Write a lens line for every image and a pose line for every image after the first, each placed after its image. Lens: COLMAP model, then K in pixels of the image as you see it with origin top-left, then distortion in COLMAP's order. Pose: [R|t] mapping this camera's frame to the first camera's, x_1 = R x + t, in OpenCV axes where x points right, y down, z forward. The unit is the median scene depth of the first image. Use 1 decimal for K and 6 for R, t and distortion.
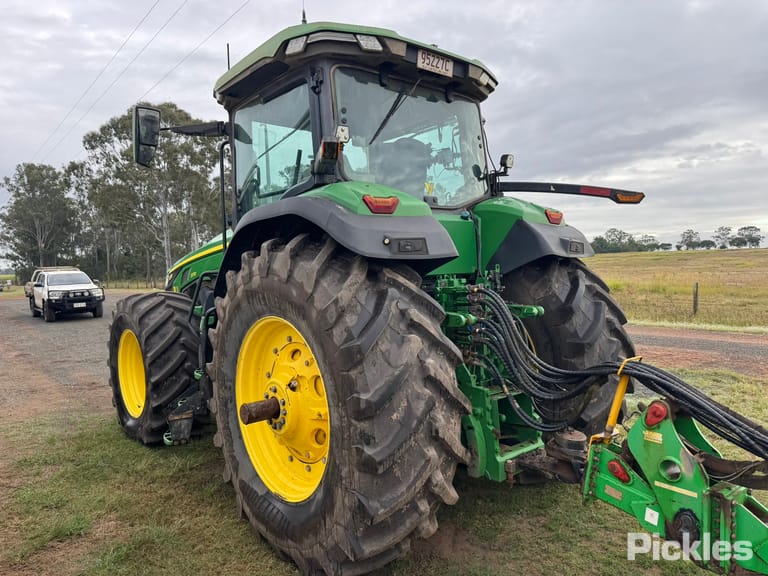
lens RADIAL K [[533.9, 0, 384.0], [0, 533.9, 288.0], [0, 0, 1]] dist [0.090168, -0.138144]
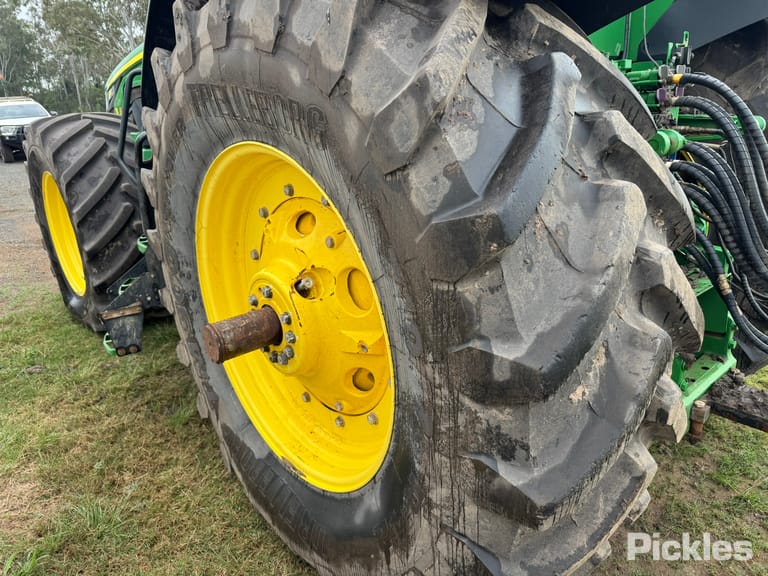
lens RADIAL K [[533.9, 0, 384.0], [0, 533.9, 288.0], [0, 0, 1]] dist [0.090168, -0.138144]
pose [[0.999816, -0.017683, 0.007459, -0.094578], [0.014684, 0.955080, 0.295985, 0.036078], [-0.012358, -0.295821, 0.955164, 0.499304]]
